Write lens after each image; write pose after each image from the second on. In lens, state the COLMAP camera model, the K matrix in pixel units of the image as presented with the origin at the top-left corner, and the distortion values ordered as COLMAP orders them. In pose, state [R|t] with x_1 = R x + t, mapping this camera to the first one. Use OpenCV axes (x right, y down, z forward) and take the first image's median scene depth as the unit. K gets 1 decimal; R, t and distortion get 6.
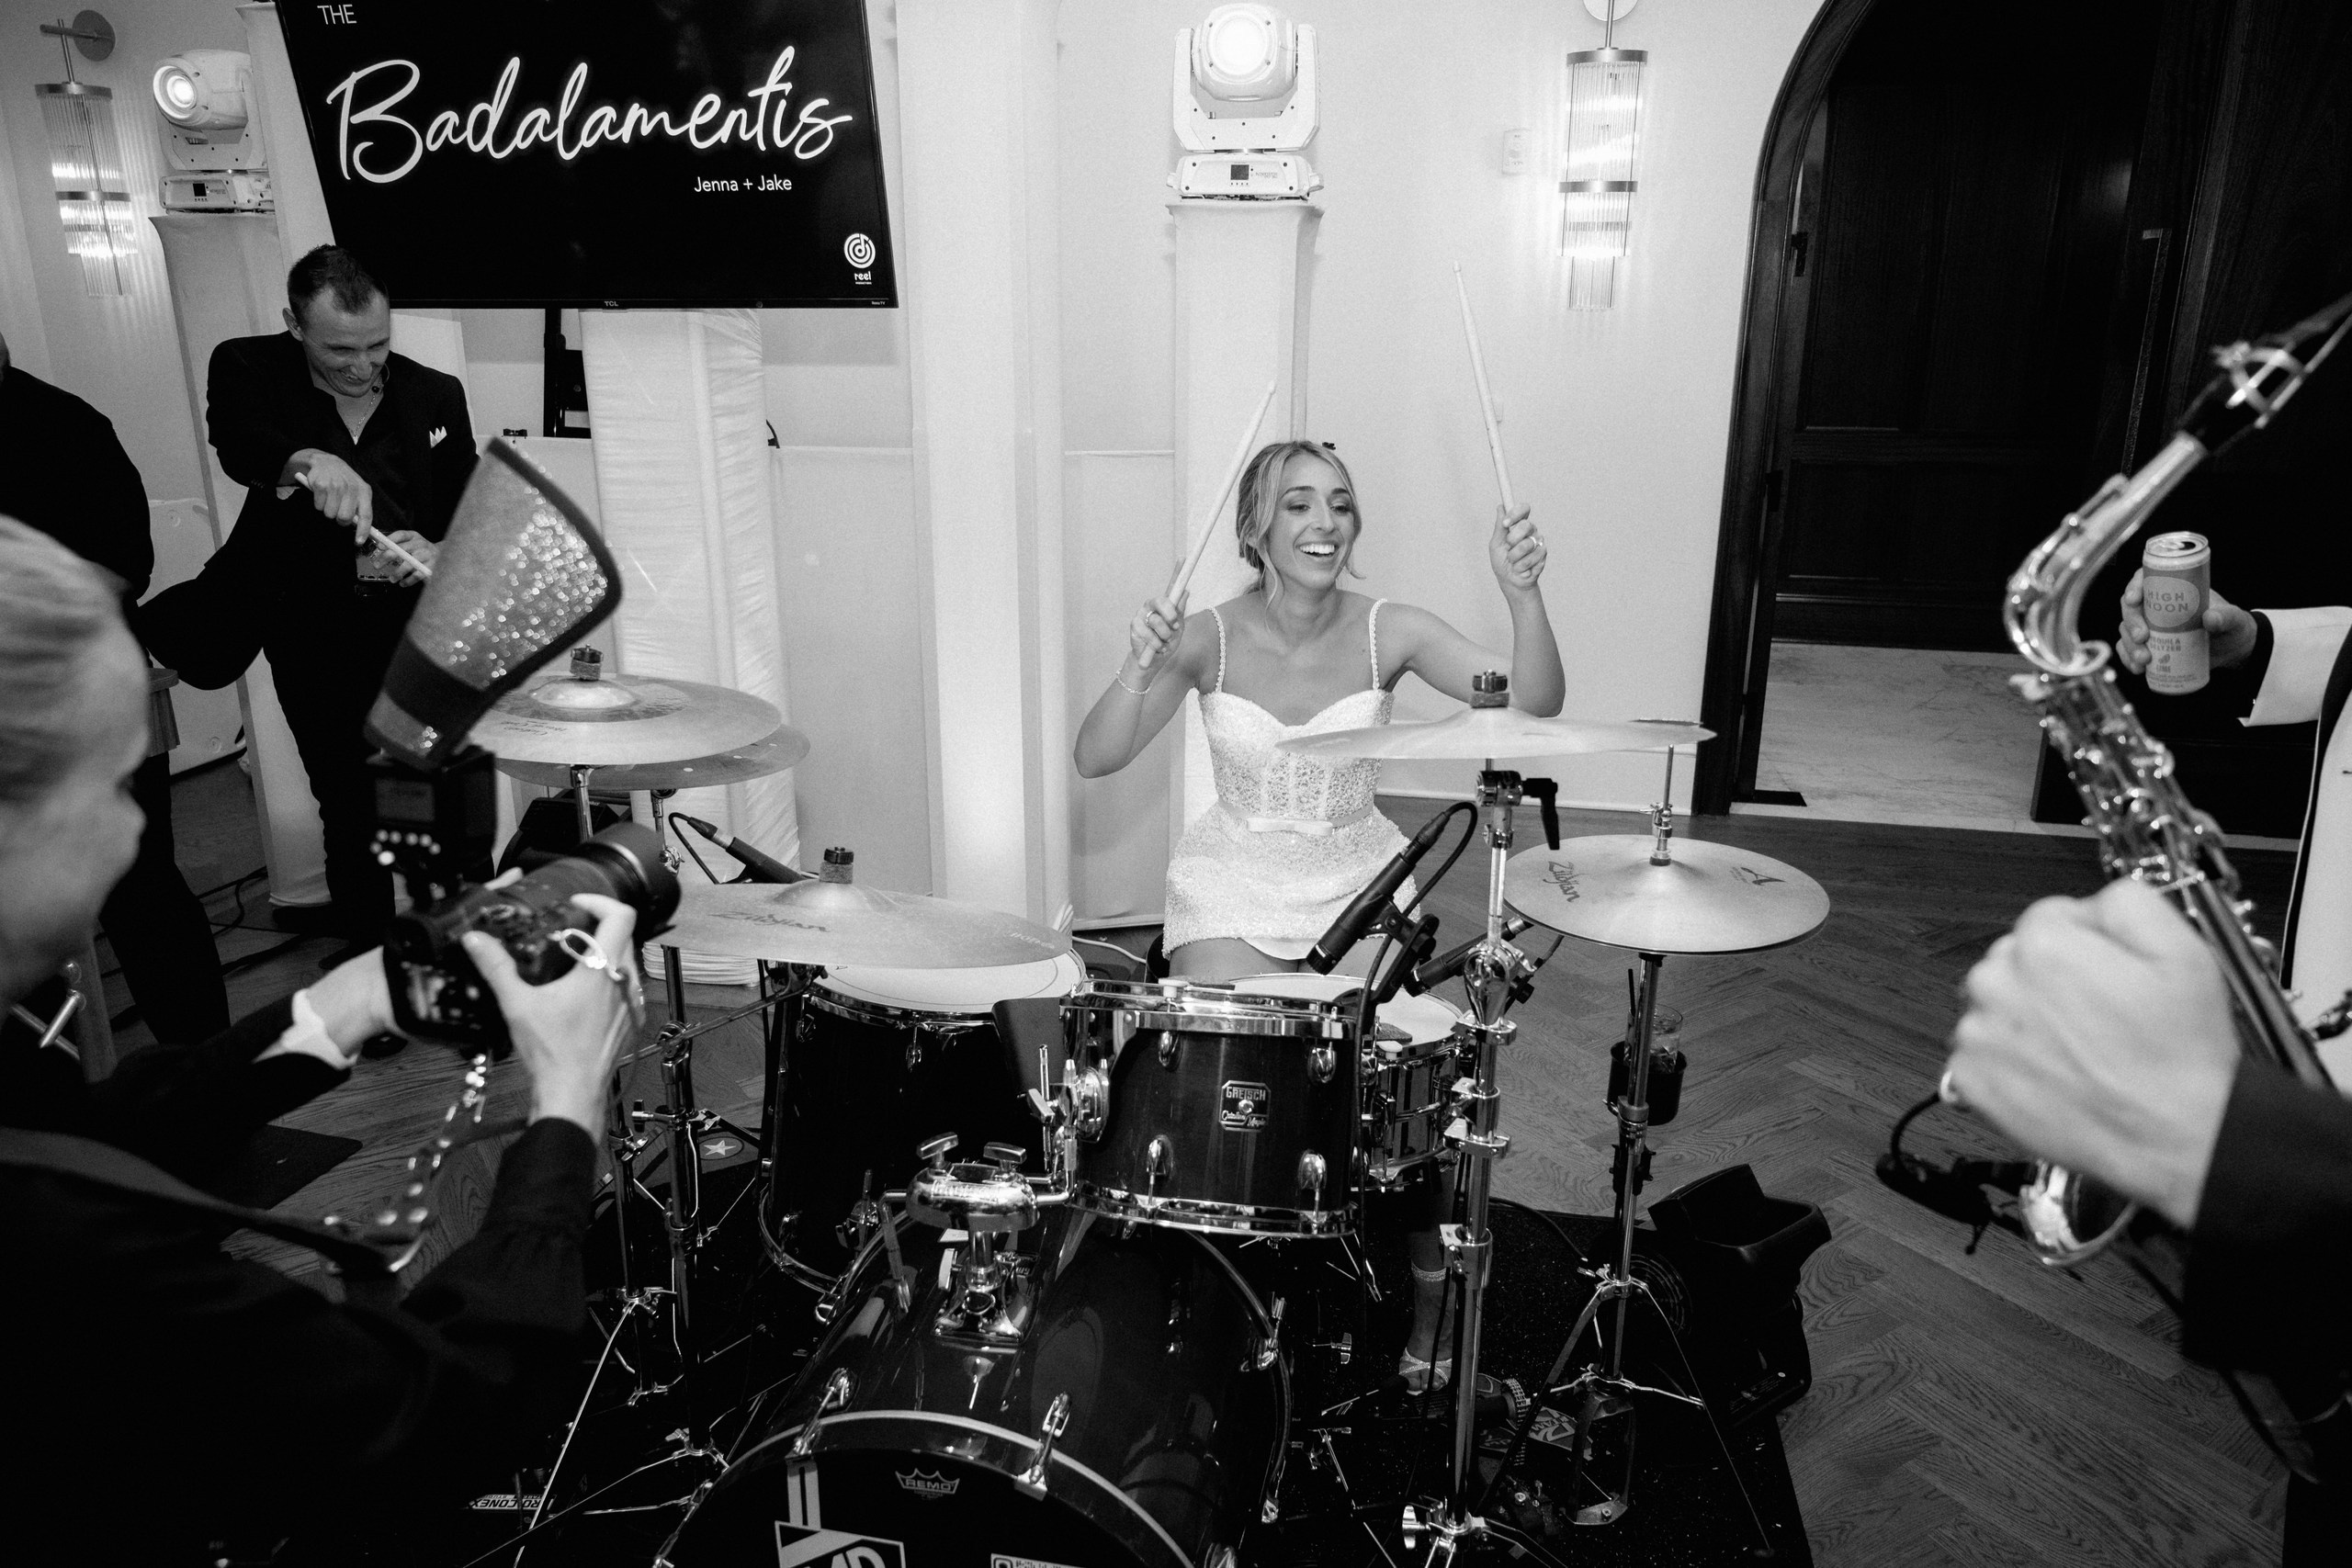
lens RADIAL K [[1632.3, 0, 1149.3], [0, 1632.3, 778.5], [0, 0, 1]] dist [0.004165, 0.007000]
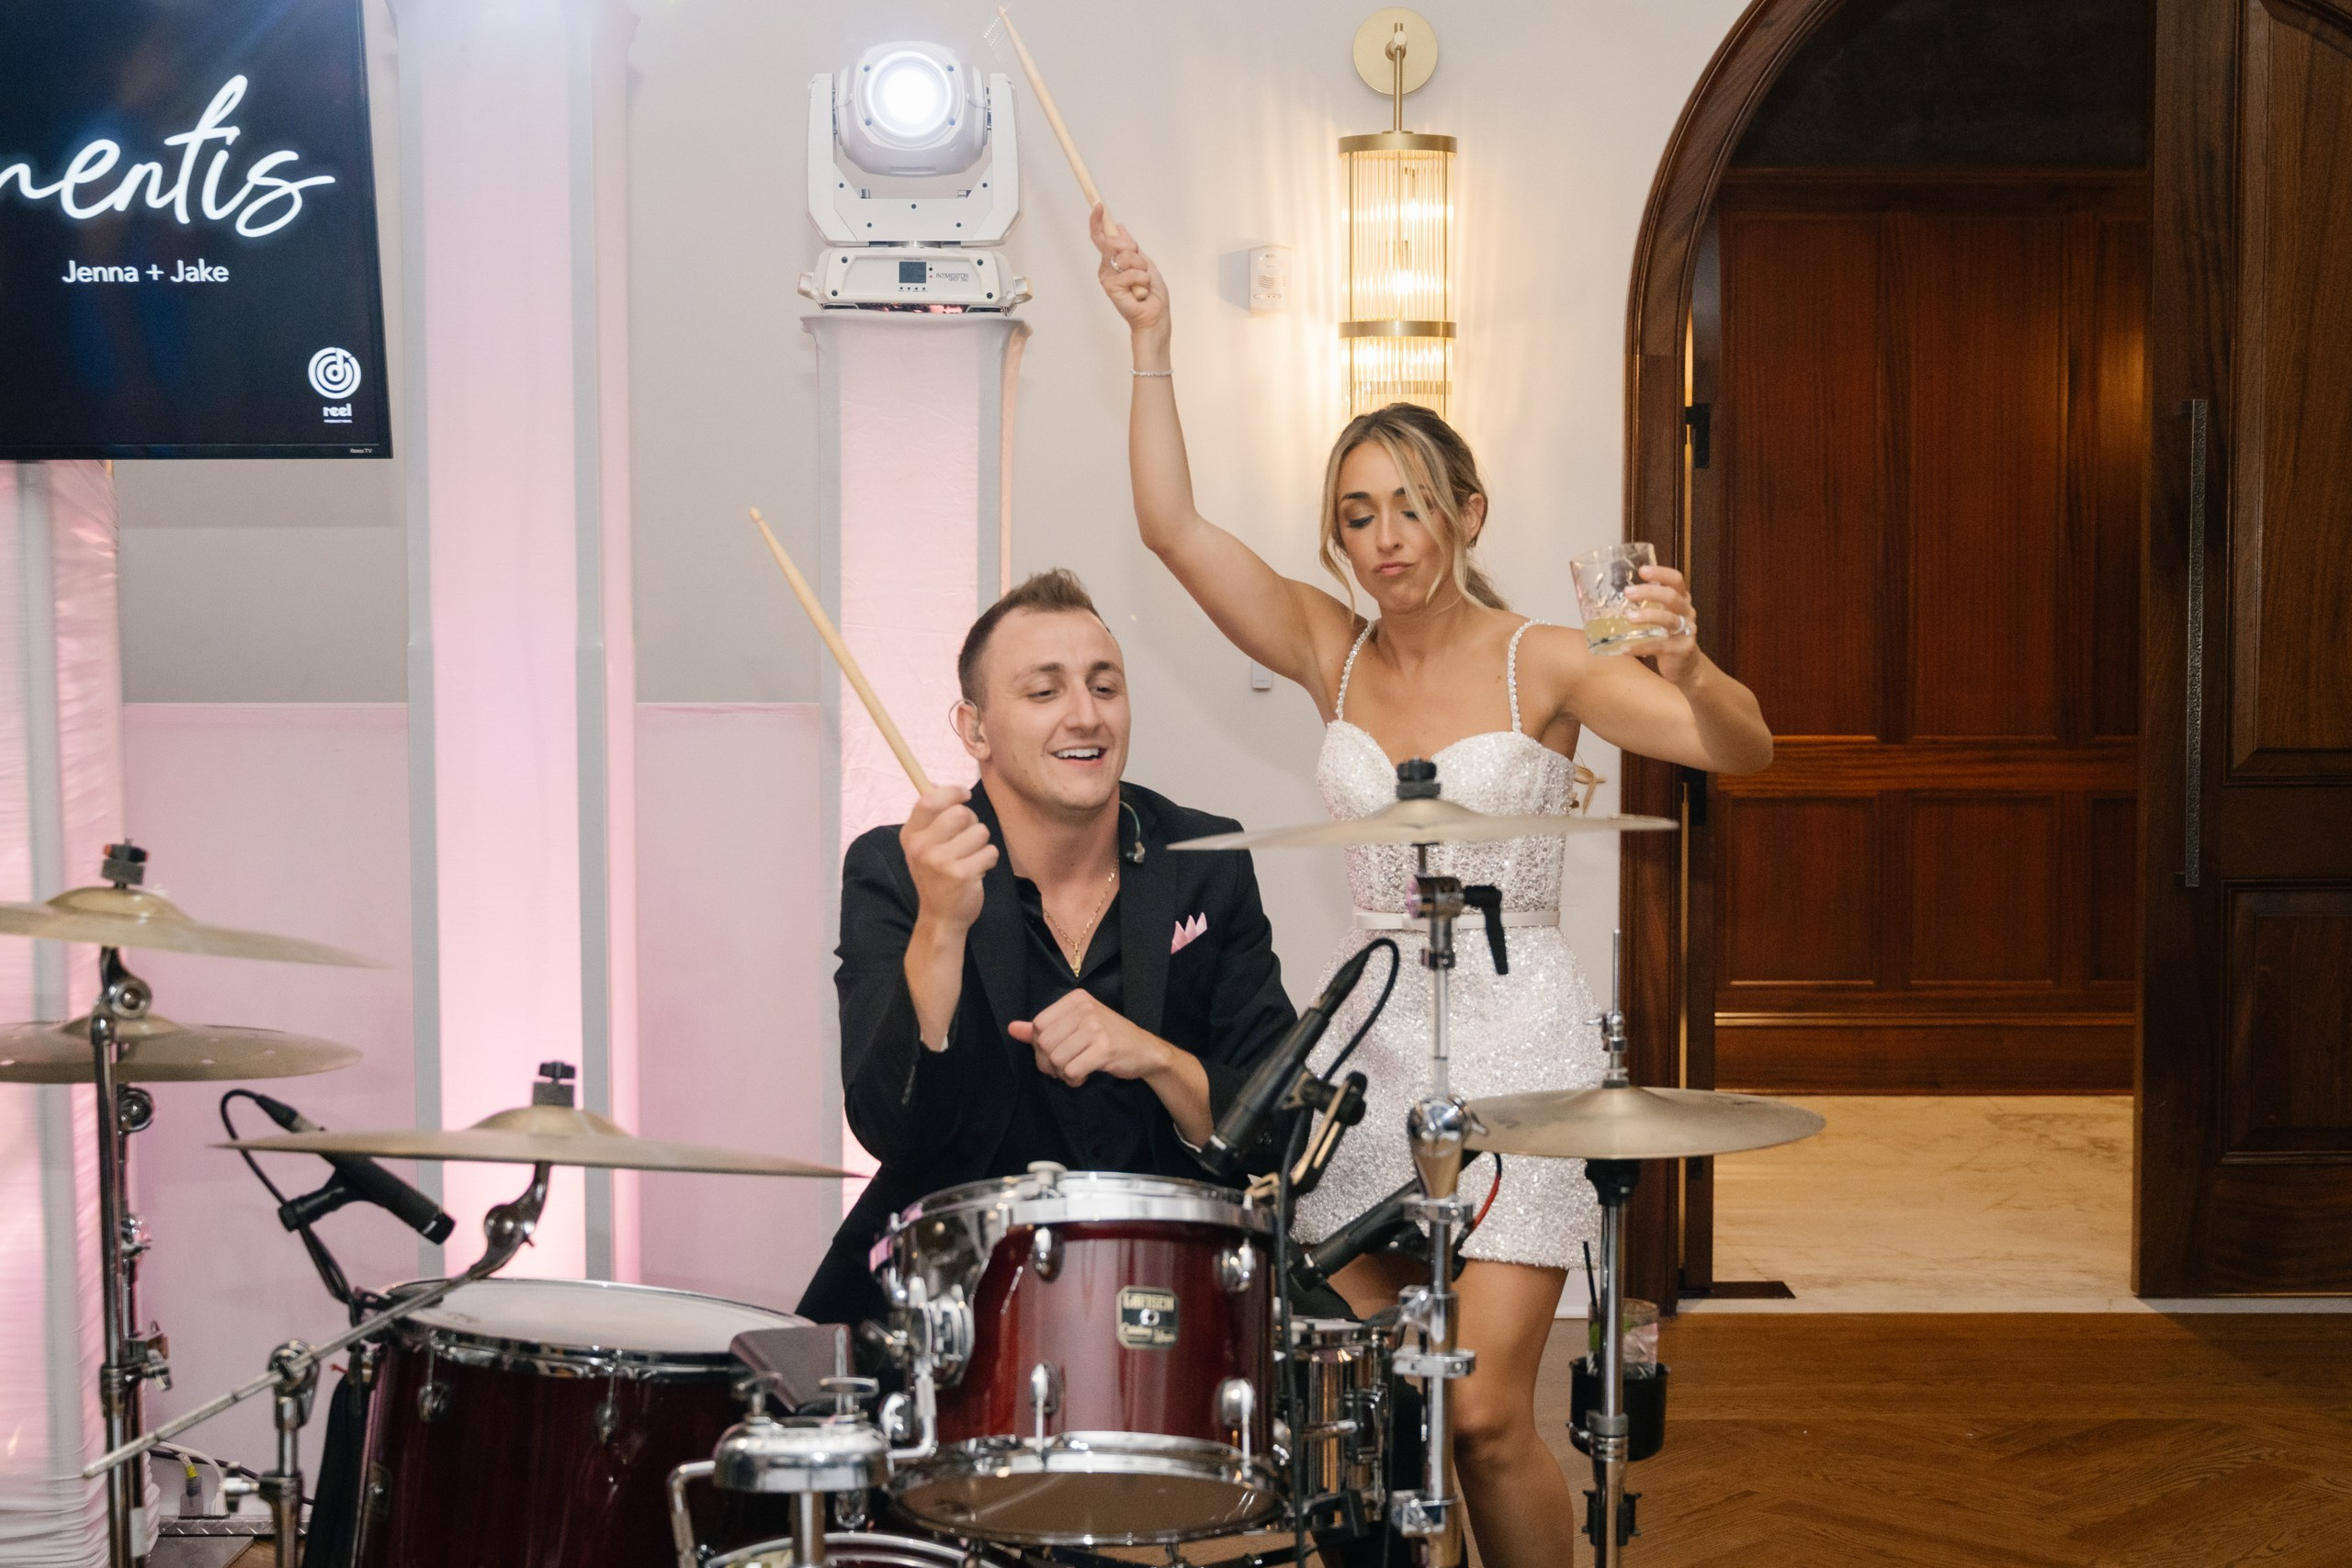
lens RADIAL K [[3229.6, 0, 1176.0], [0, 3229.6, 784.0], [0, 0, 1]] dist [0.011520, 0.070938]
pose [[0.979104, -0.011532, 0.203033, -0.110188], [0.057050, 0.973875, -0.219803, 0.133976], [-0.195194, 0.226793, 0.954183, -0.247518]]
